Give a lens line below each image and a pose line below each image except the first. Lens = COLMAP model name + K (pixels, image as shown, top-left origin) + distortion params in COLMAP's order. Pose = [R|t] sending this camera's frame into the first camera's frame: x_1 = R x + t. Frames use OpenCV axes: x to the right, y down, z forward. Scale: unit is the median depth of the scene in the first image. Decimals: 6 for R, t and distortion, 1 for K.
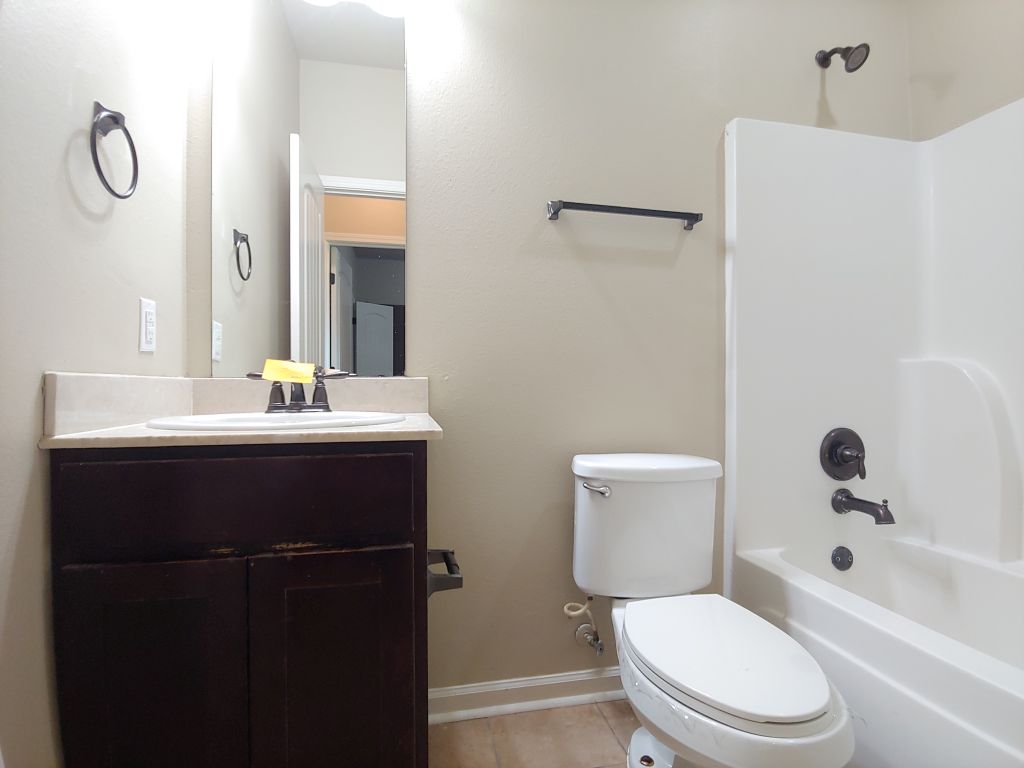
lens RADIAL K [[522.6, 0, 508.9], [0, 522.6, 386.4], [0, 0, 1]] dist [-0.002468, -0.005453]
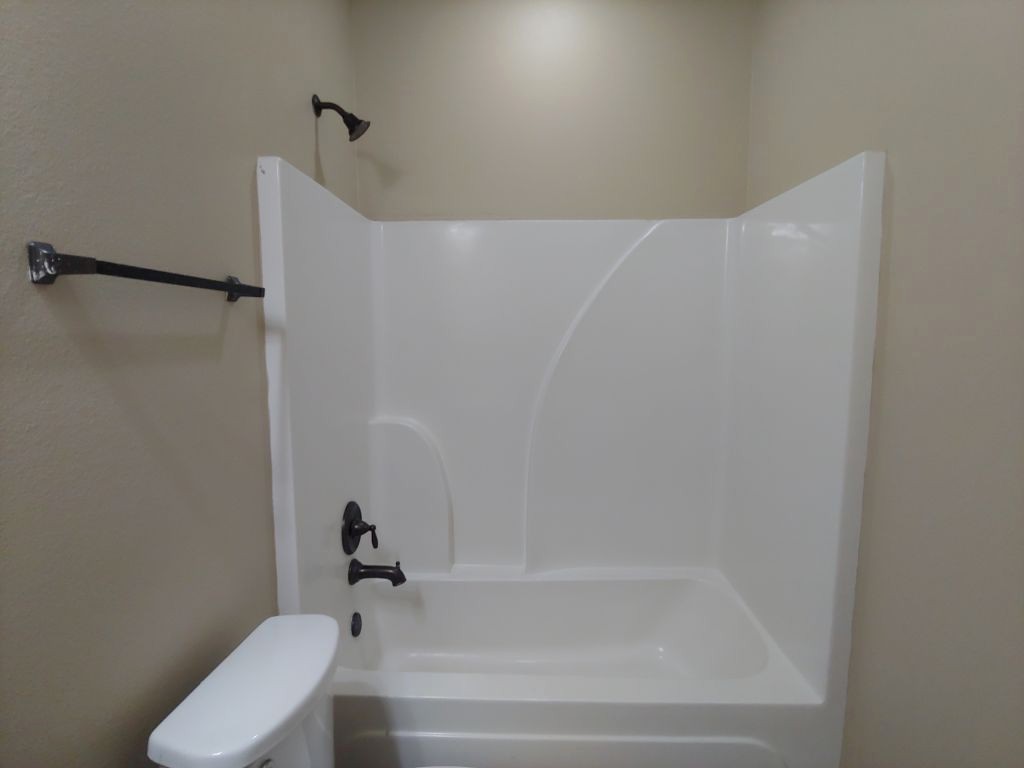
lens RADIAL K [[522.6, 0, 509.7], [0, 522.6, 384.4], [0, 0, 1]] dist [-0.002468, -0.005453]
pose [[0.228897, -0.113301, 0.966835, -0.246876], [0.002500, 0.993269, 0.115806, -0.271968], [-0.973447, -0.024091, 0.227640, 0.489592]]
